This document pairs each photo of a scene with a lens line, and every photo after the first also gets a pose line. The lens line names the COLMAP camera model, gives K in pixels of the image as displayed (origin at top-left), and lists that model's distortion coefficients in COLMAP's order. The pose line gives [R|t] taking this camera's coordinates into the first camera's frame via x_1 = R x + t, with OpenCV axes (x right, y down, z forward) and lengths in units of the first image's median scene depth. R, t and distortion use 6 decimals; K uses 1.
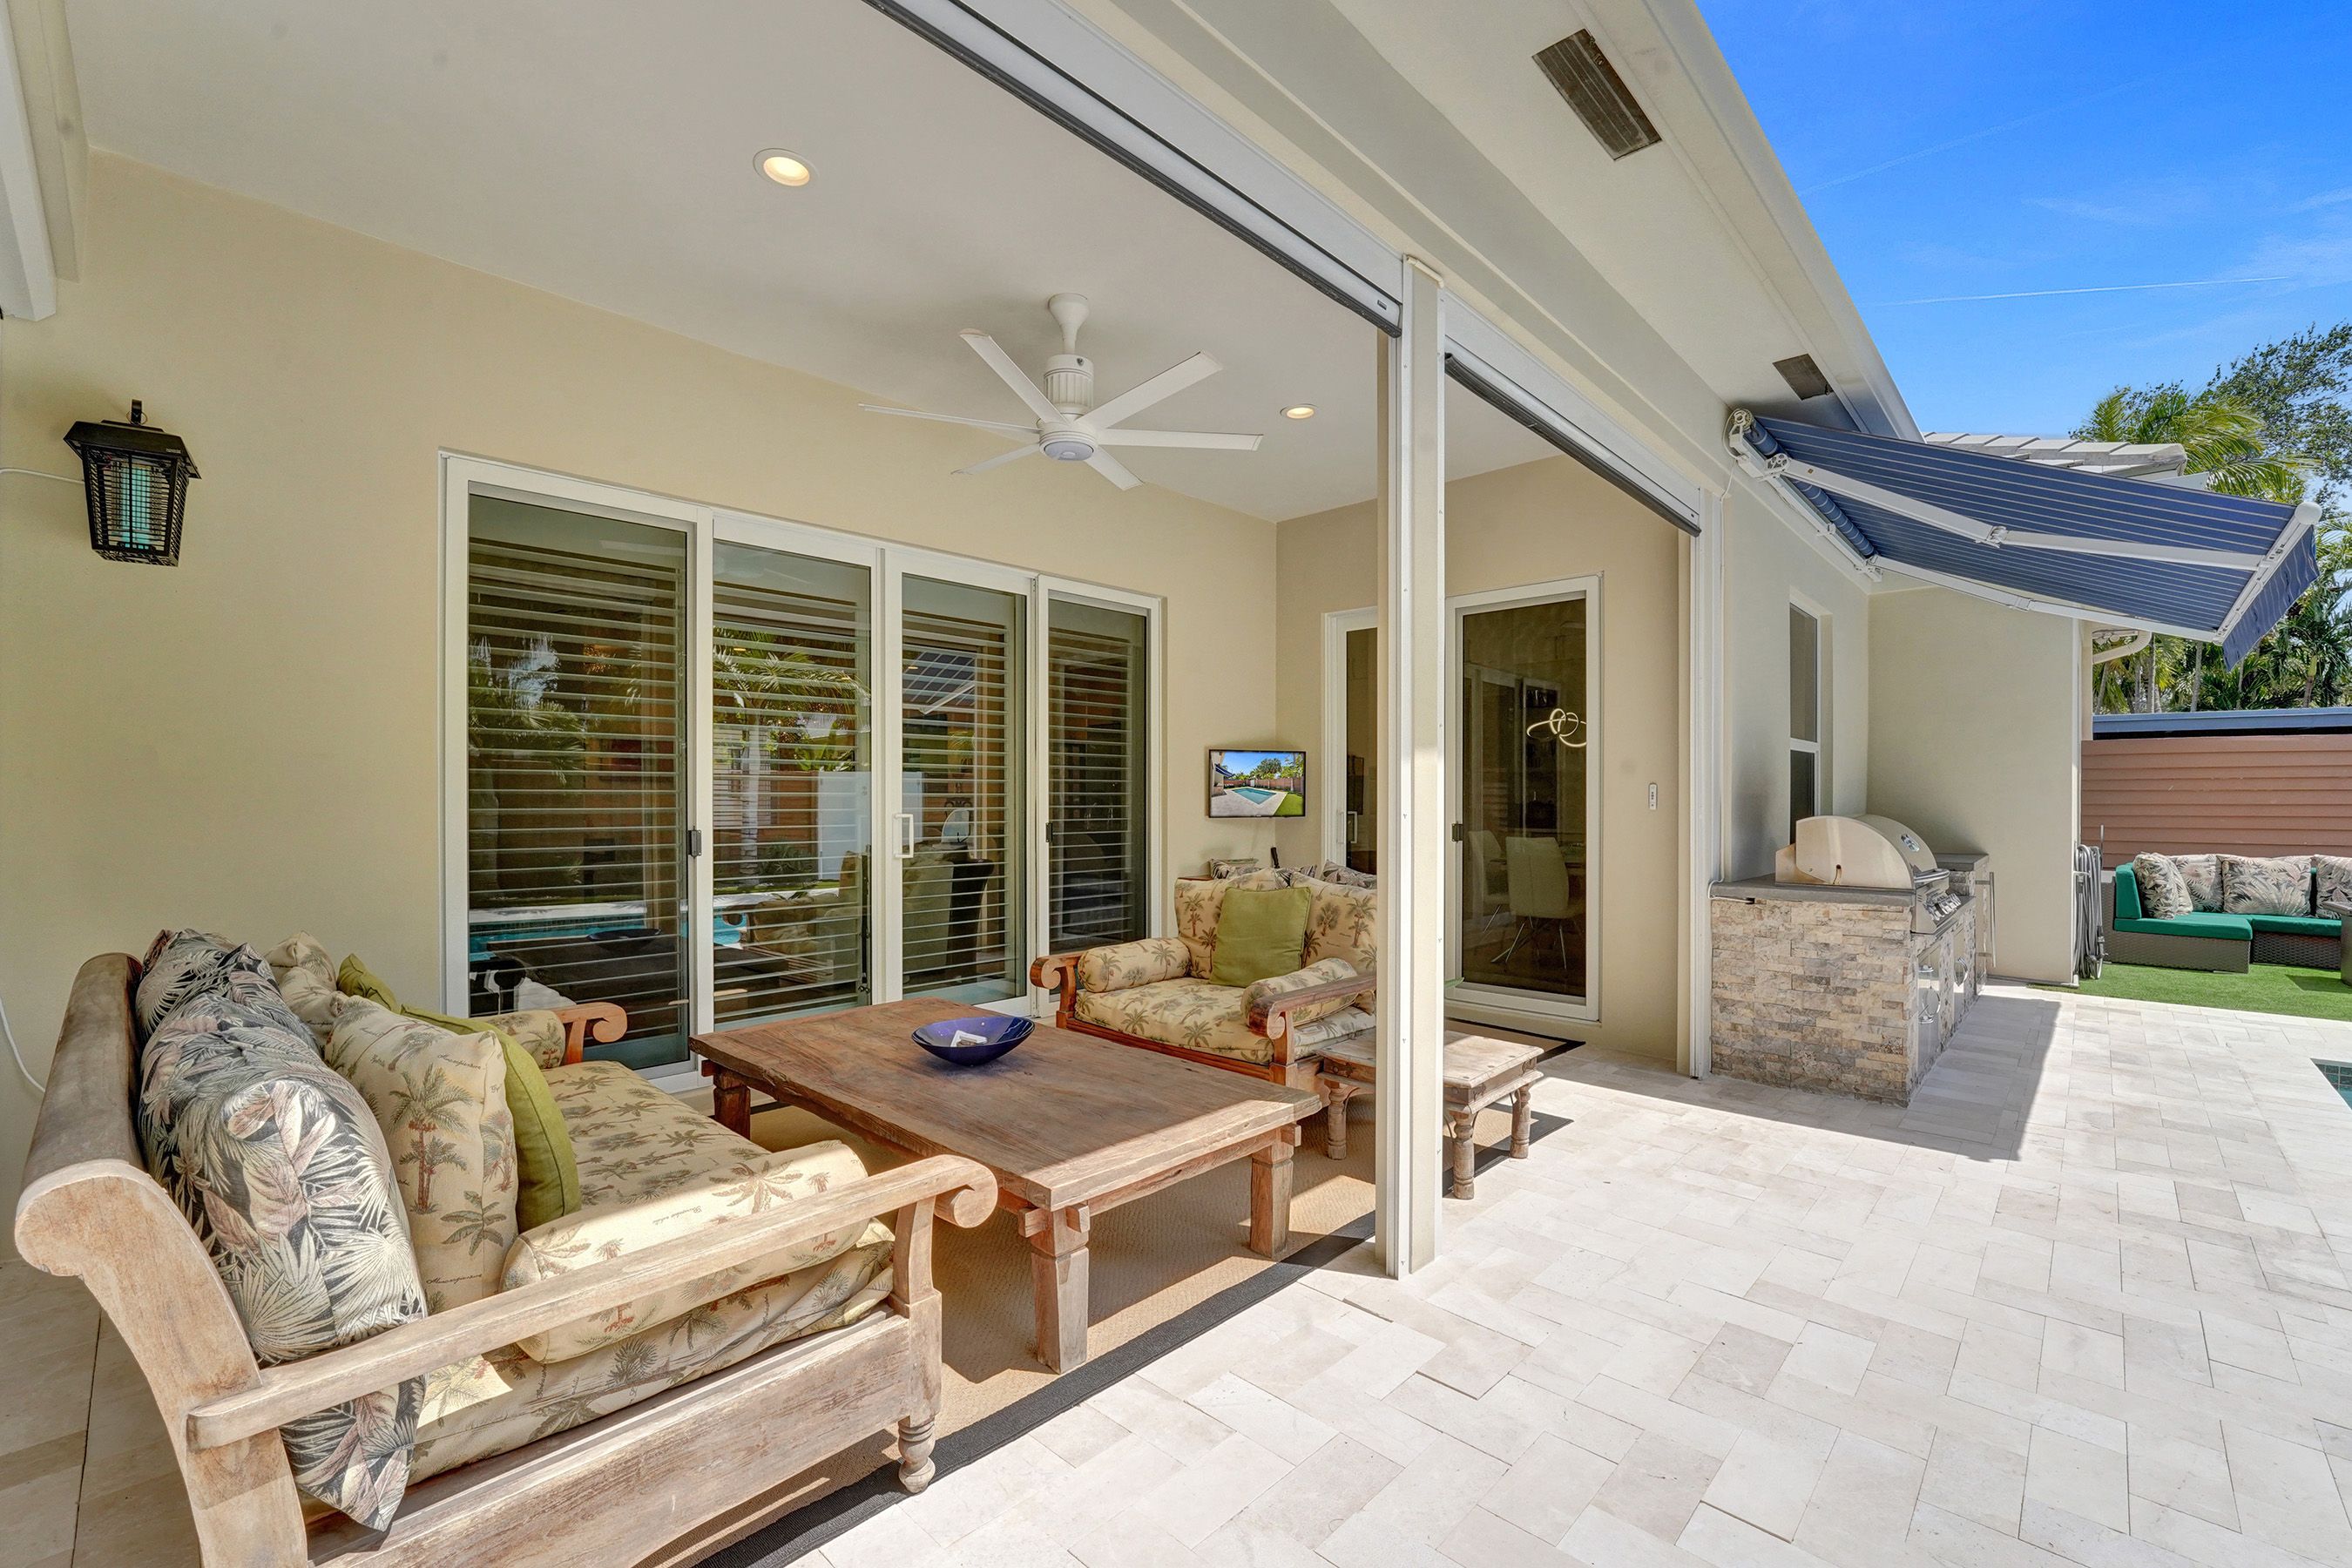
lens RADIAL K [[995.3, 0, 1184.3], [0, 995.3, 773.6], [0, 0, 1]] dist [-0.030200, 0.005213]
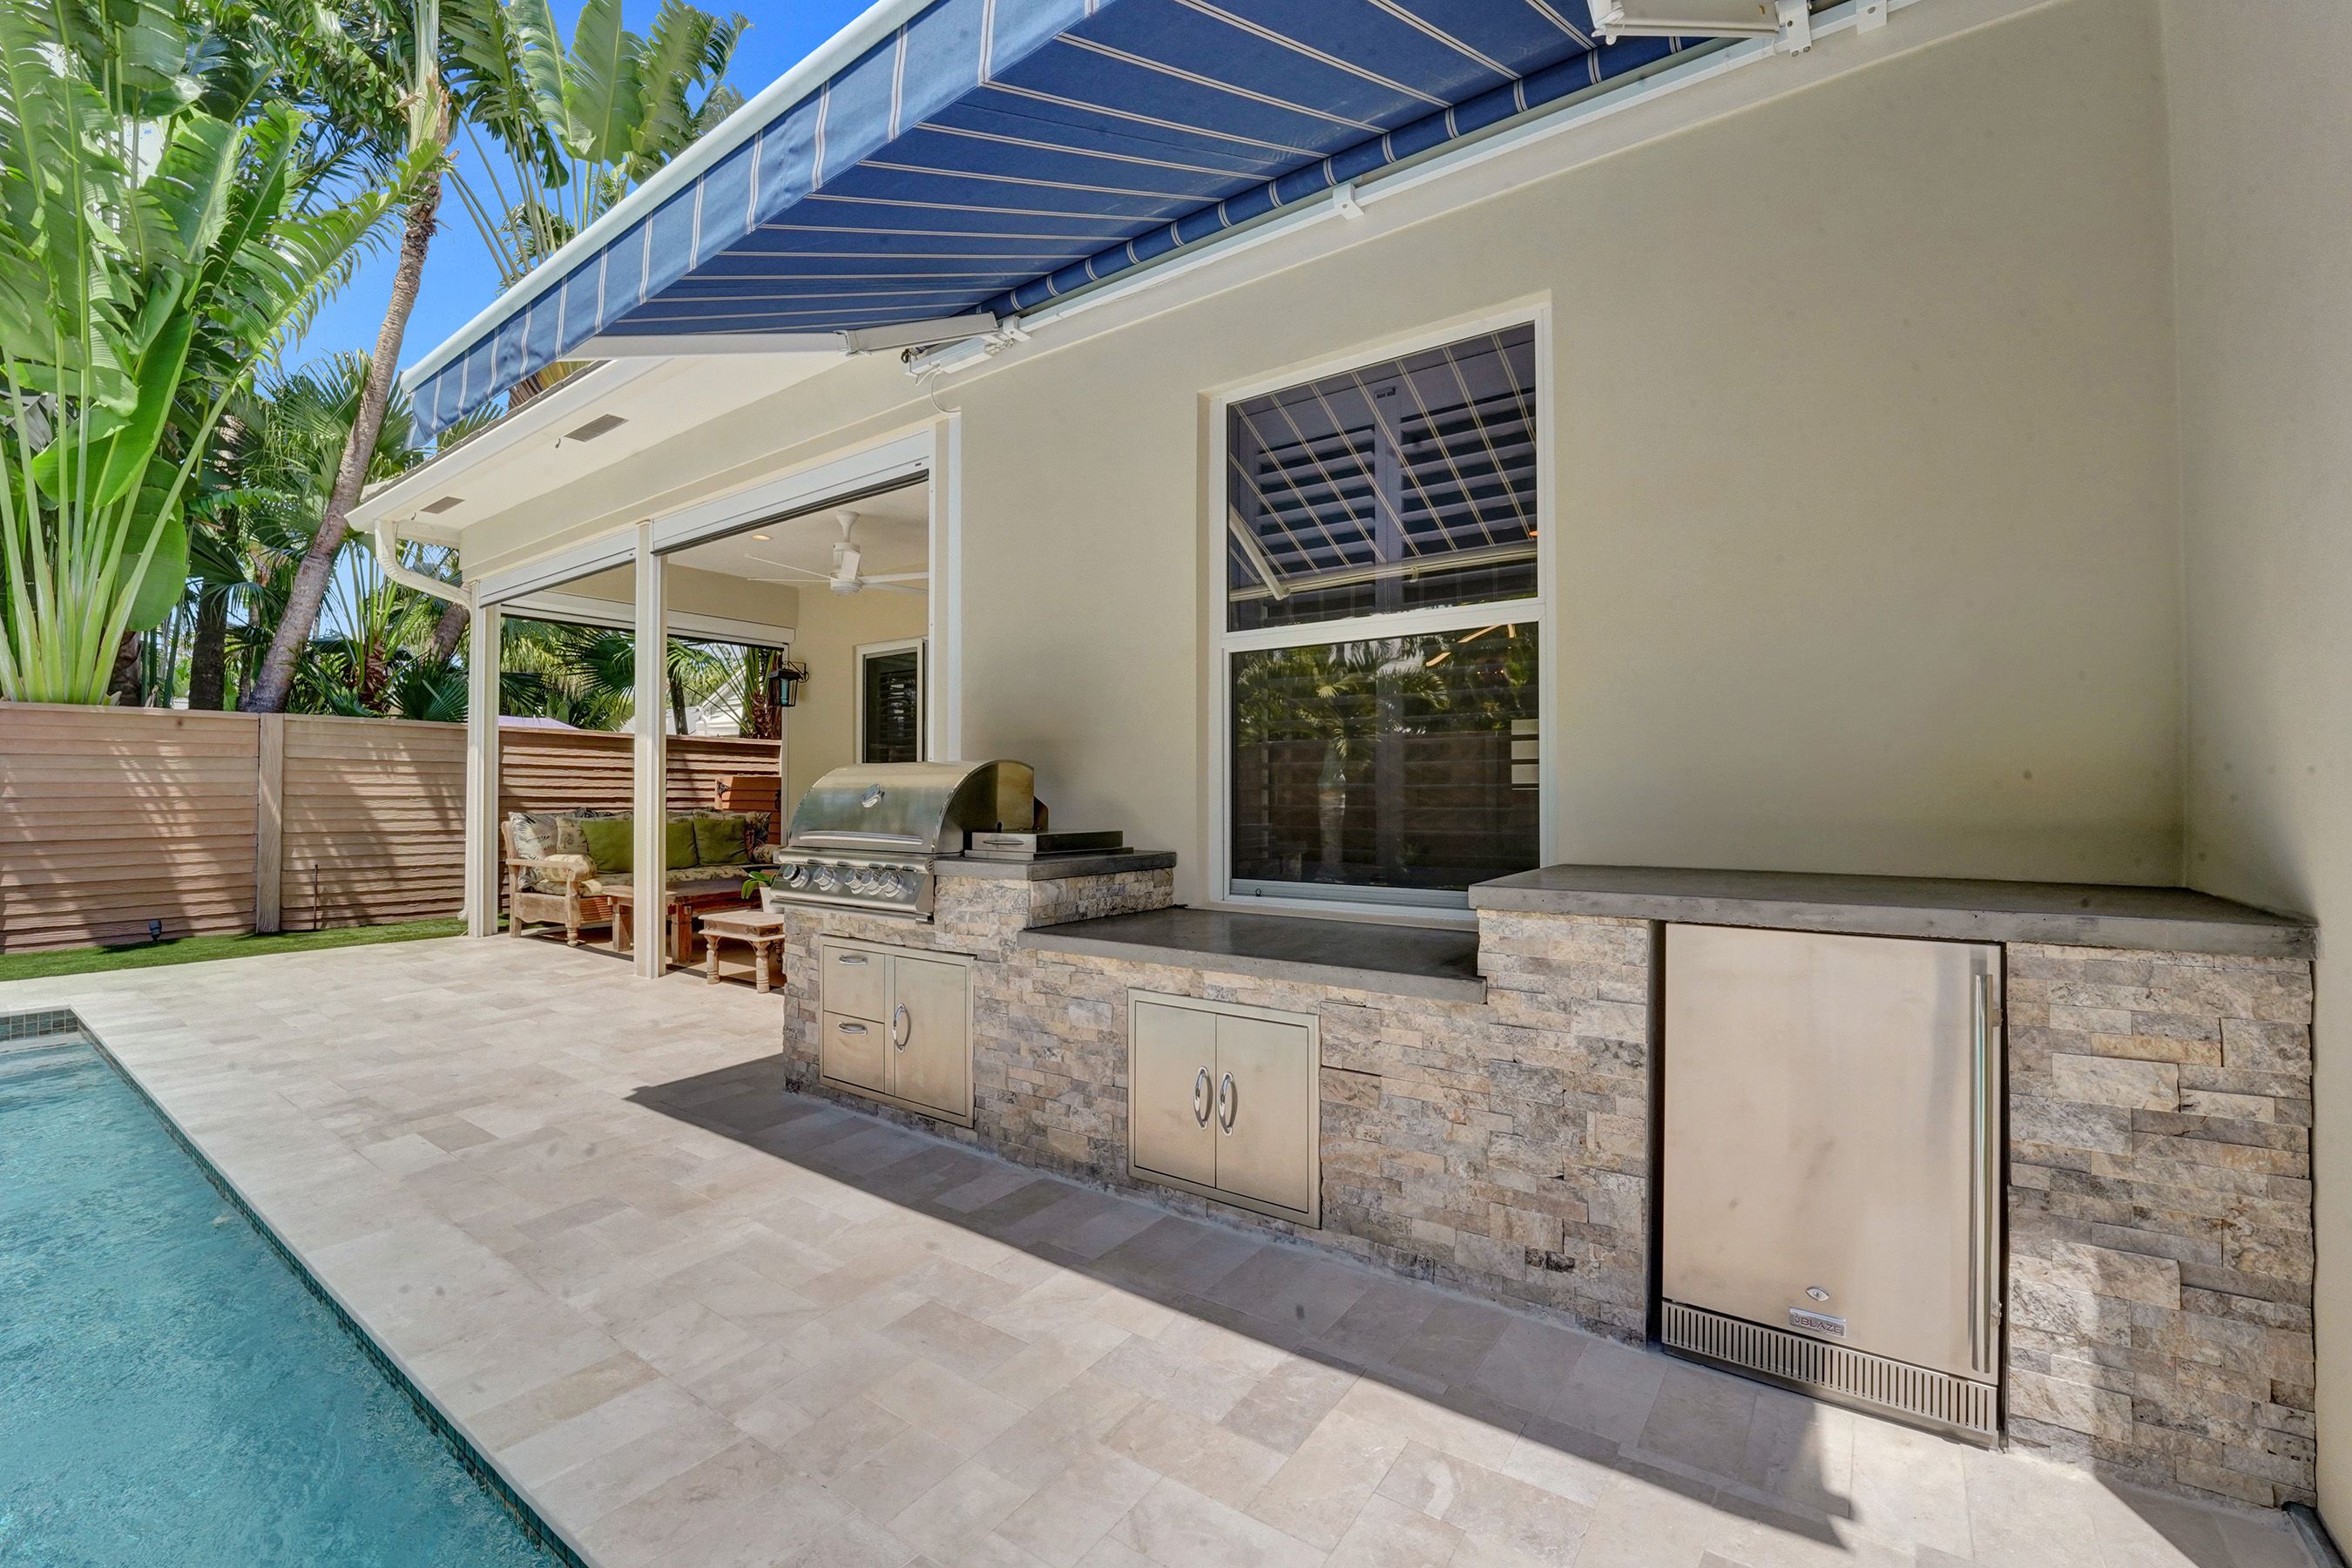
lens RADIAL K [[982.2, 0, 1179.3], [0, 982.2, 778.4], [0, 0, 1]] dist [-0.023040, 0.000451]
pose [[0.135746, -0.018723, -0.990567, 0.871888], [0.024804, 0.999572, -0.015495, 0.043177], [0.990433, -0.022466, 0.136152, 0.649661]]
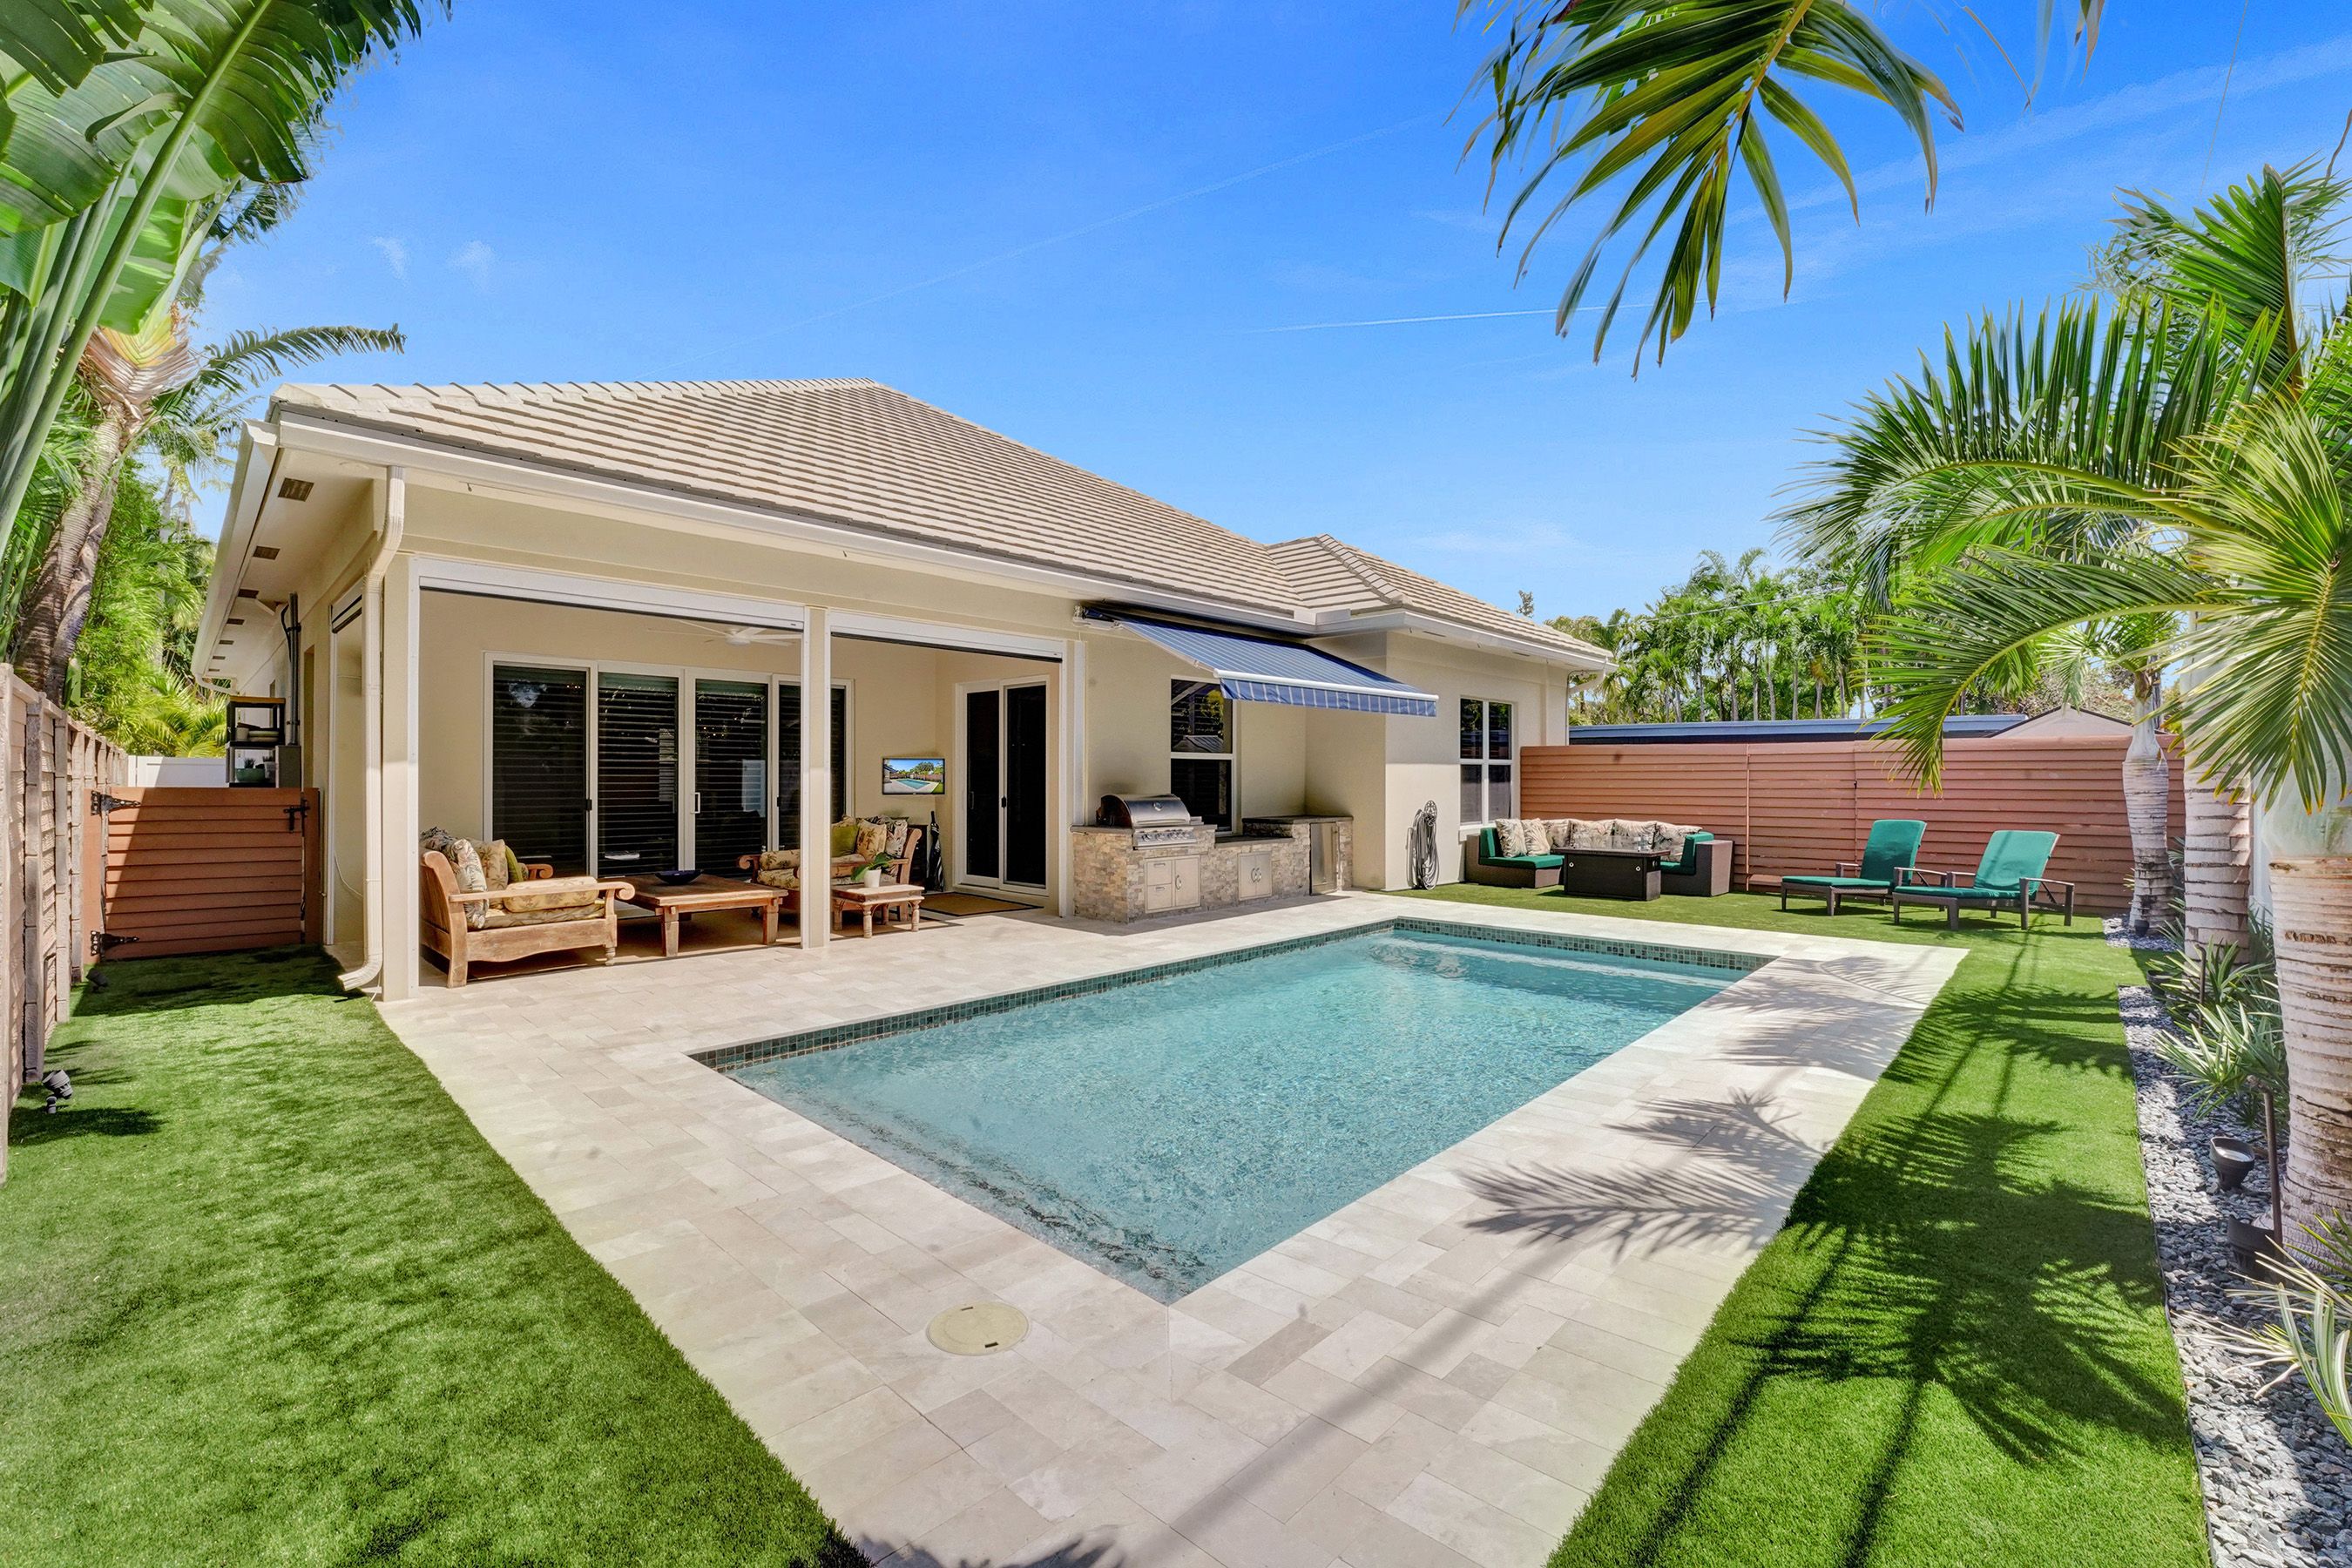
lens RADIAL K [[962.0, 0, 1175.8], [0, 962.0, 772.2], [0, 0, 1]] dist [-0.030519, 0.005105]
pose [[0.999990, 0.000364, -0.004488, 0.449446], [-0.000286, 0.999848, 0.017451, -0.023437], [0.004493, -0.017450, 0.999838, -0.621782]]
